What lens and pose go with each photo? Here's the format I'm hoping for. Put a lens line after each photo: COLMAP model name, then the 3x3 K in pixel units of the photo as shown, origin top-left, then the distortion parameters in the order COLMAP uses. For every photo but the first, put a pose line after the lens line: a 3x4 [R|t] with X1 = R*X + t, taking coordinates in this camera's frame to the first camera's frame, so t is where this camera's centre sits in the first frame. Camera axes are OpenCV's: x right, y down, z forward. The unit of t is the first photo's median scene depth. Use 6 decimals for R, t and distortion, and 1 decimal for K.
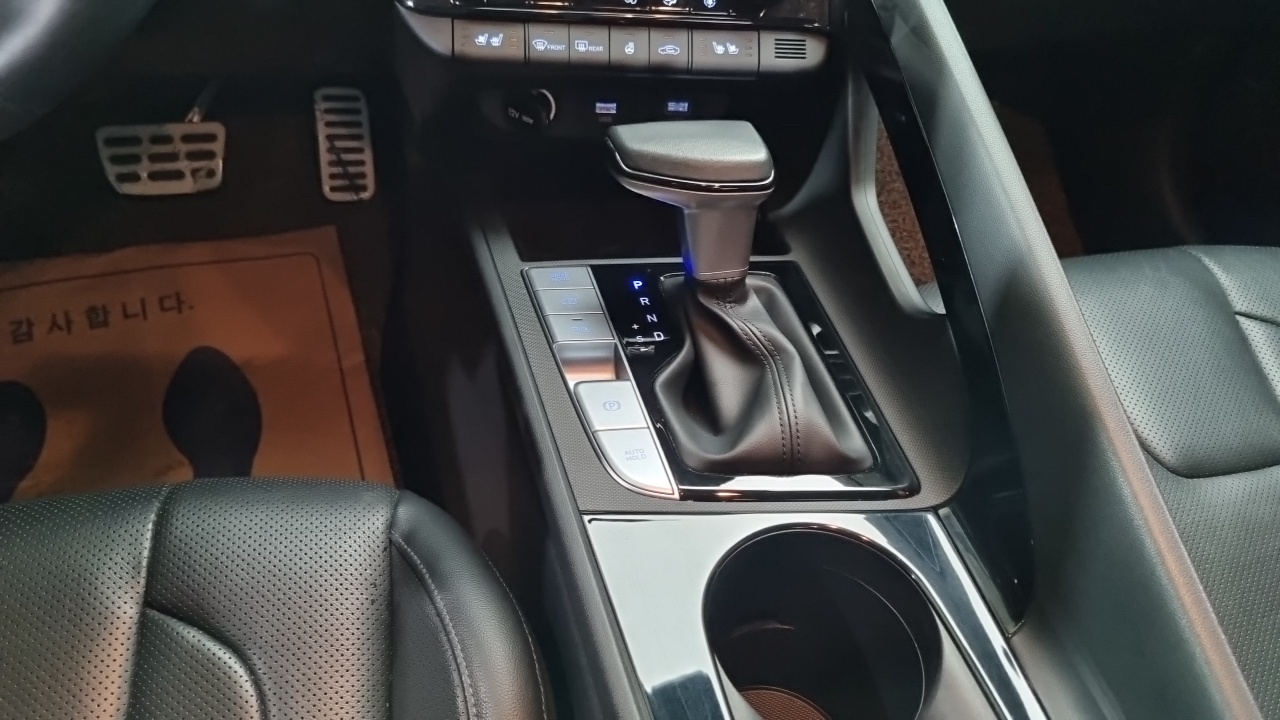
lens RADIAL K [[979.4, 0, 642.4], [0, 979.4, 354.2], [0, 0, 1]] dist [0.039639, -0.009461]
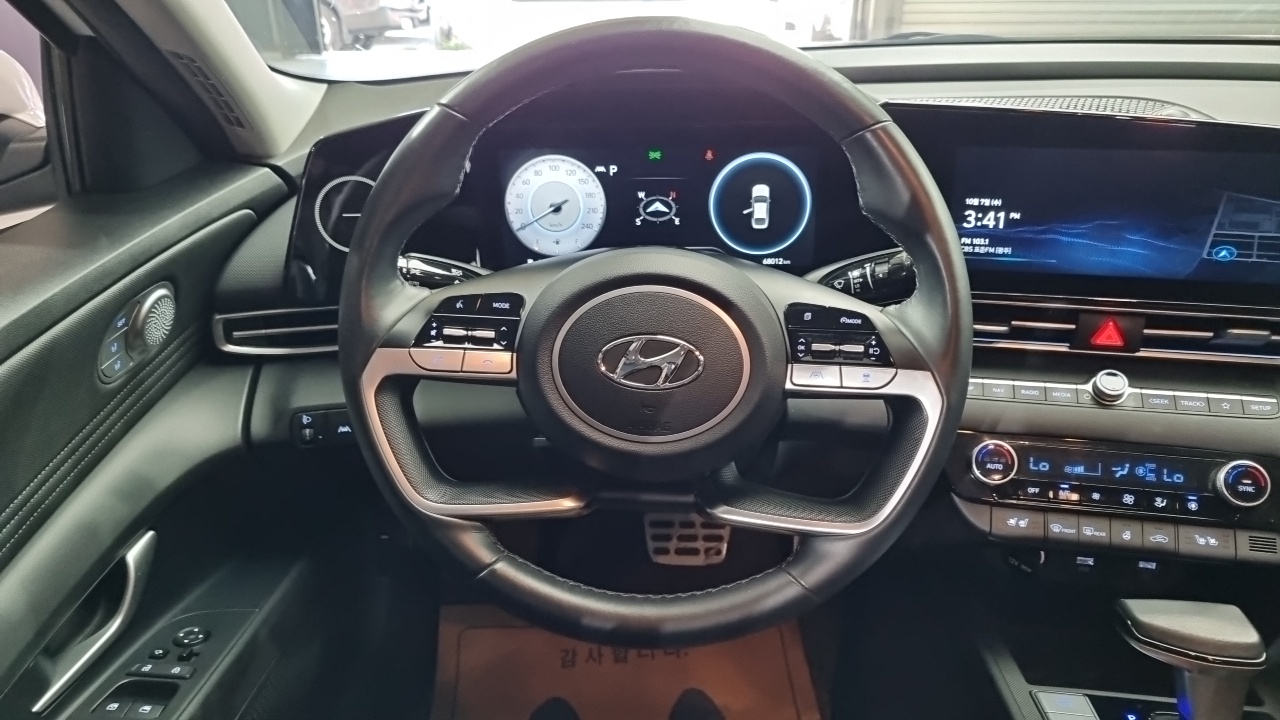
lens RADIAL K [[980.6, 0, 640.0], [0, 980.6, 360.0], [0, 0, 1]] dist [0.026744, -0.002496]
pose [[0.951293, 0.035982, -0.306181, -0.228623], [-0.127480, 0.950189, -0.284410, -0.064975], [0.280697, 0.309589, 0.908495, -0.466977]]
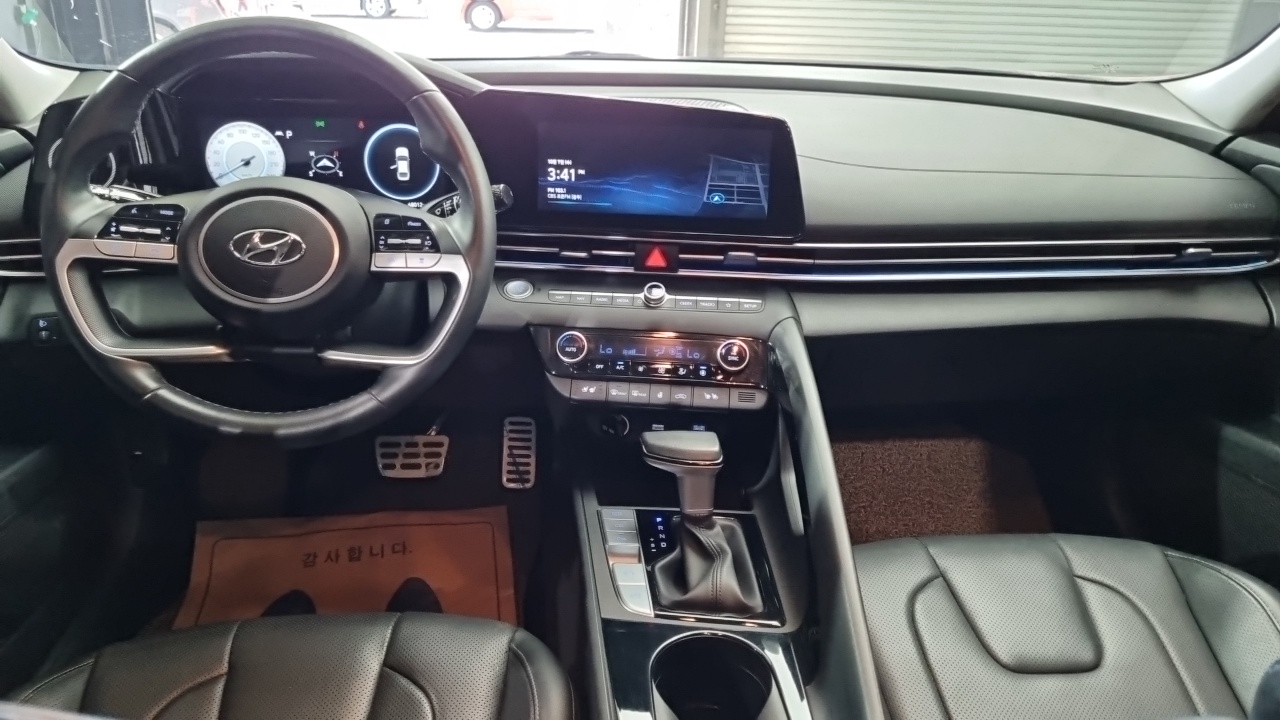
lens RADIAL K [[979.4, 0, 642.4], [0, 979.4, 354.2], [0, 0, 1]] dist [0.039639, -0.009461]
pose [[0.983299, 0.014611, -0.181408, 0.283432], [-0.075642, 0.939411, -0.334342, 0.244083], [0.165532, 0.342480, 0.924828, -0.764606]]
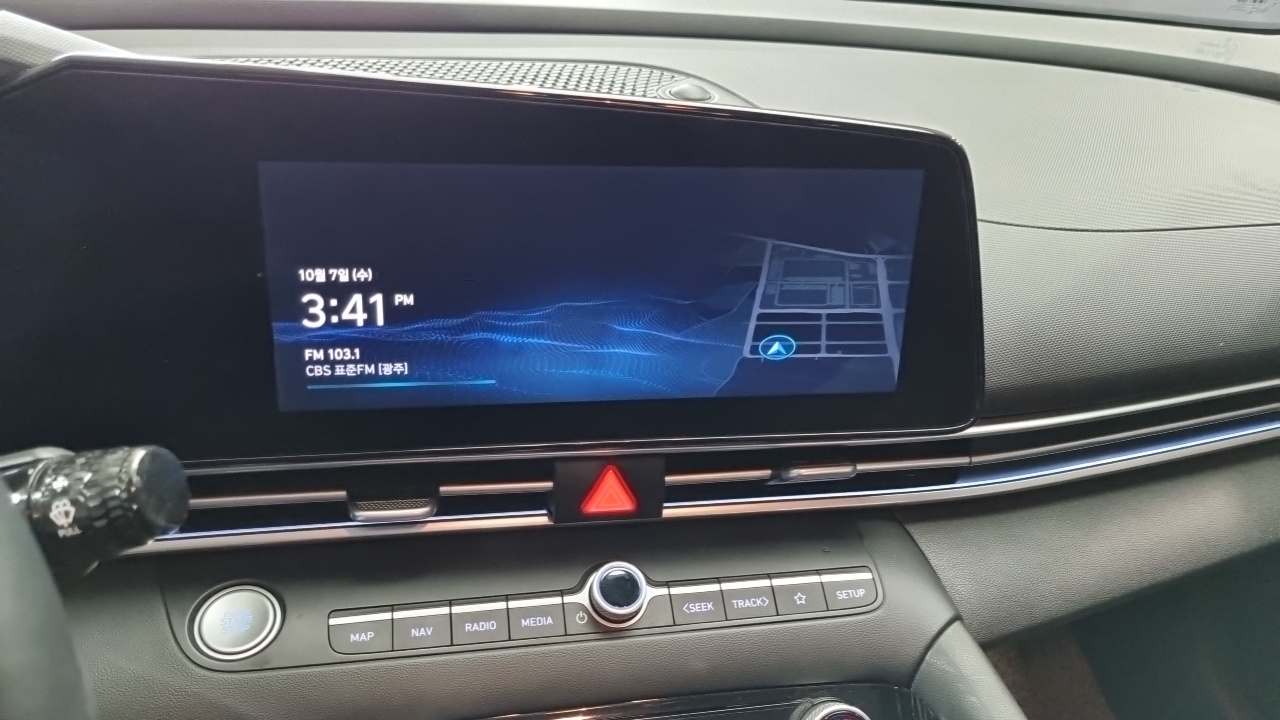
lens RADIAL K [[980.6, 0, 640.0], [0, 980.6, 360.0], [0, 0, 1]] dist [0.026744, -0.002496]
pose [[0.995266, -0.055580, 0.079724, -0.065085], [0.074853, 0.961594, -0.264074, -0.459682], [-0.061985, 0.268791, 0.961202, 0.181052]]
